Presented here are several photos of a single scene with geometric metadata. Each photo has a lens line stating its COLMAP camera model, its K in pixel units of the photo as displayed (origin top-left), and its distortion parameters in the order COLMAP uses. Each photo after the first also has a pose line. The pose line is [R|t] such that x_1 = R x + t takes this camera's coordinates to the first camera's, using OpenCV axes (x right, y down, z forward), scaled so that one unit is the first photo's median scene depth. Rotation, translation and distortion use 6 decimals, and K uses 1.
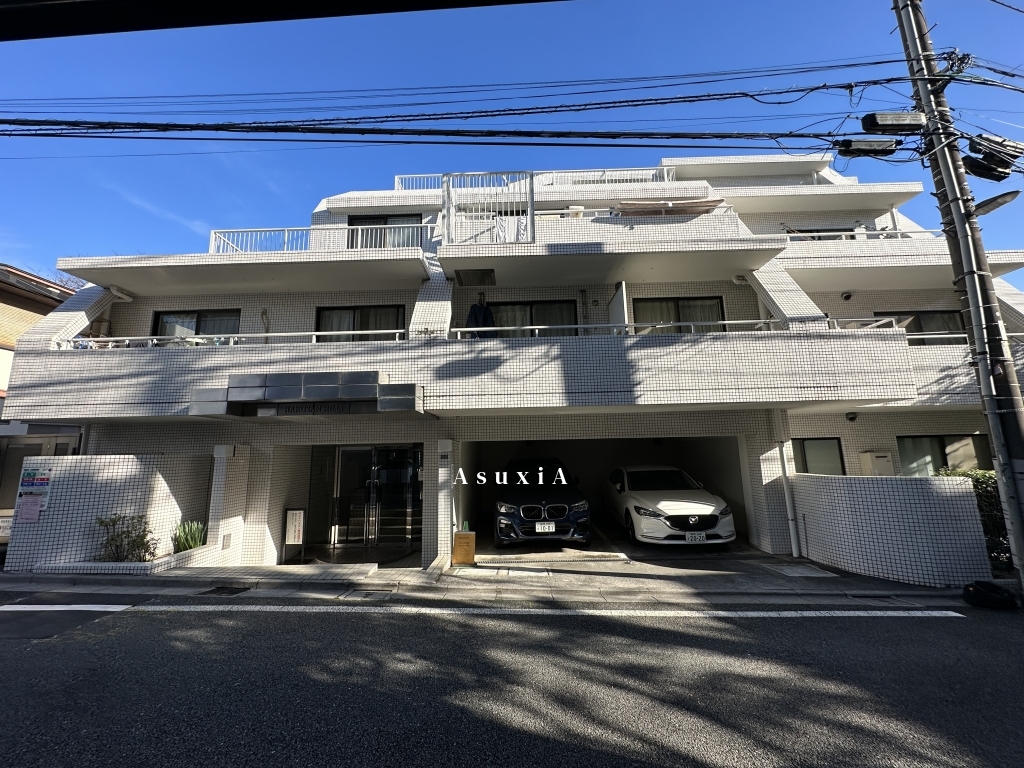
lens RADIAL K [[408.8, 0, 511.8], [0, 408.8, 391.7], [0, 0, 1]] dist [-0.001541, 0.000765]
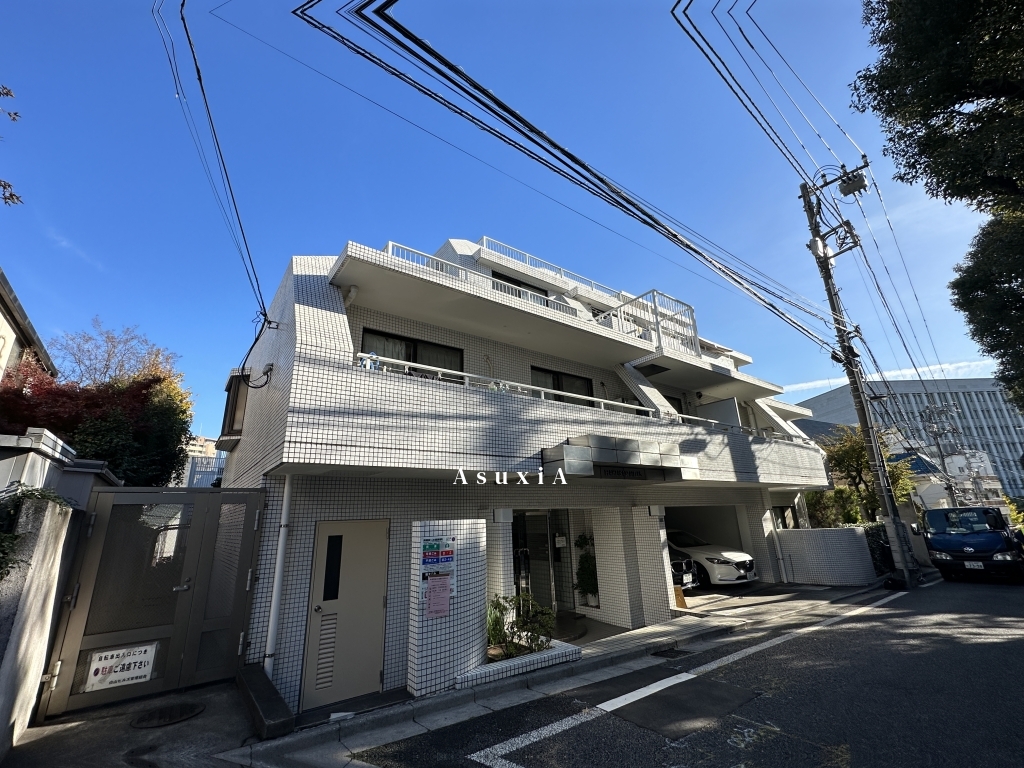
lens RADIAL K [[443.2, 0, 512.6], [0, 443.2, 381.2], [0, 0, 1]] dist [0.001763, 0.000603]
pose [[0.780518, 0.178595, 0.599079, -1.398192], [-0.075300, 0.978204, -0.193513, 0.052437], [-0.620582, 0.105930, 0.776954, 0.245310]]
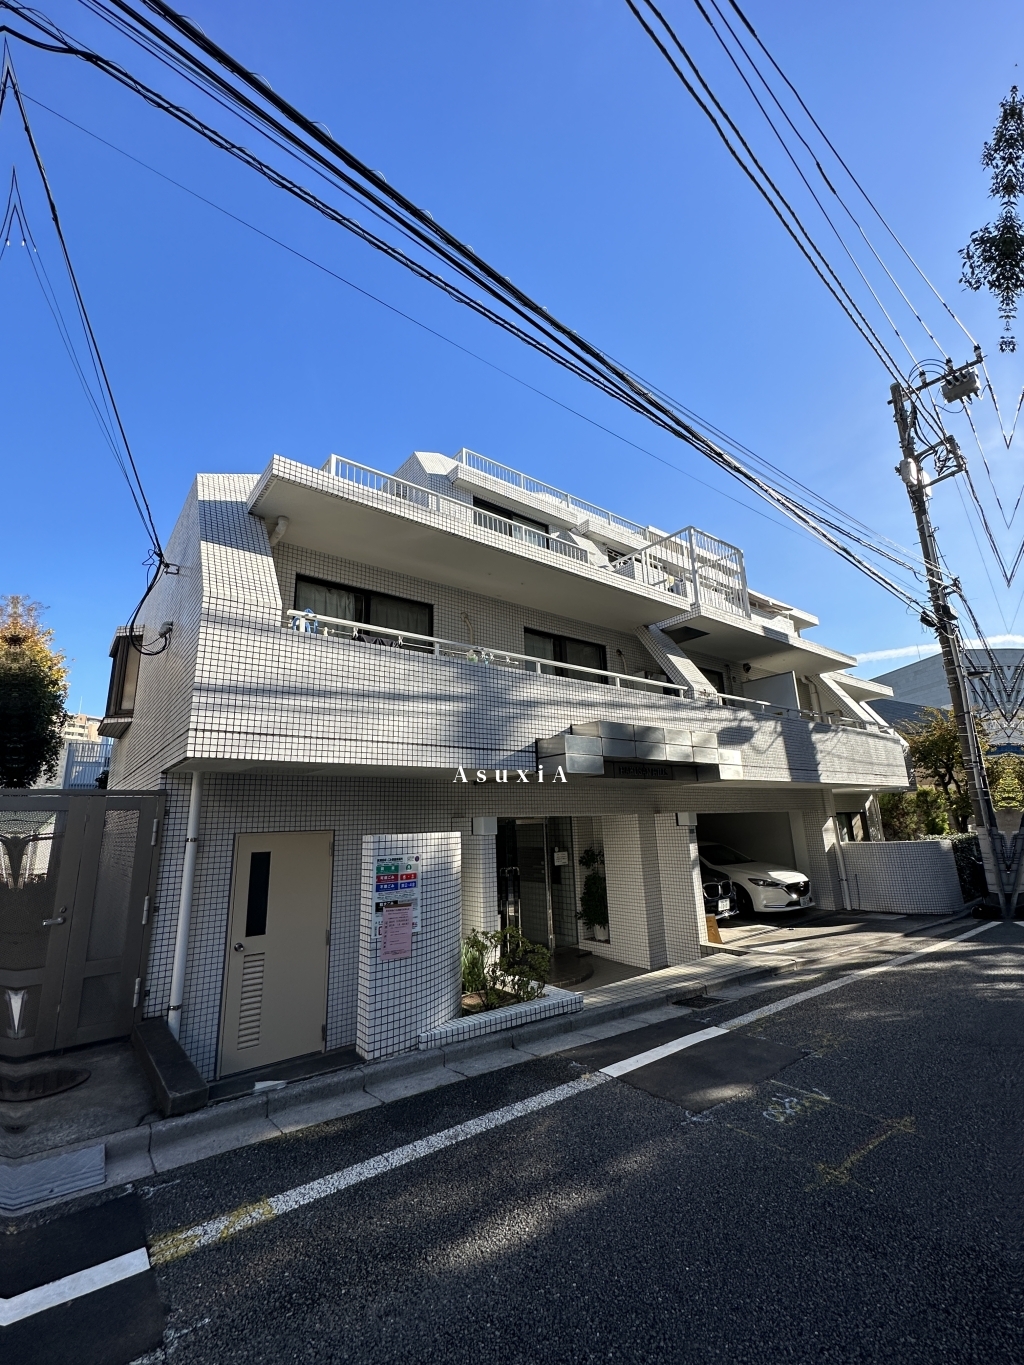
lens RADIAL K [[590.8, 0, 516.5], [0, 590.8, 676.4], [0, 0, 1]] dist [0.001763, 0.000603]
pose [[0.764147, 0.152968, 0.626642, -1.393396], [-0.081097, 0.986549, -0.141932, 0.043130], [-0.639924, 0.057638, 0.766273, 0.242026]]
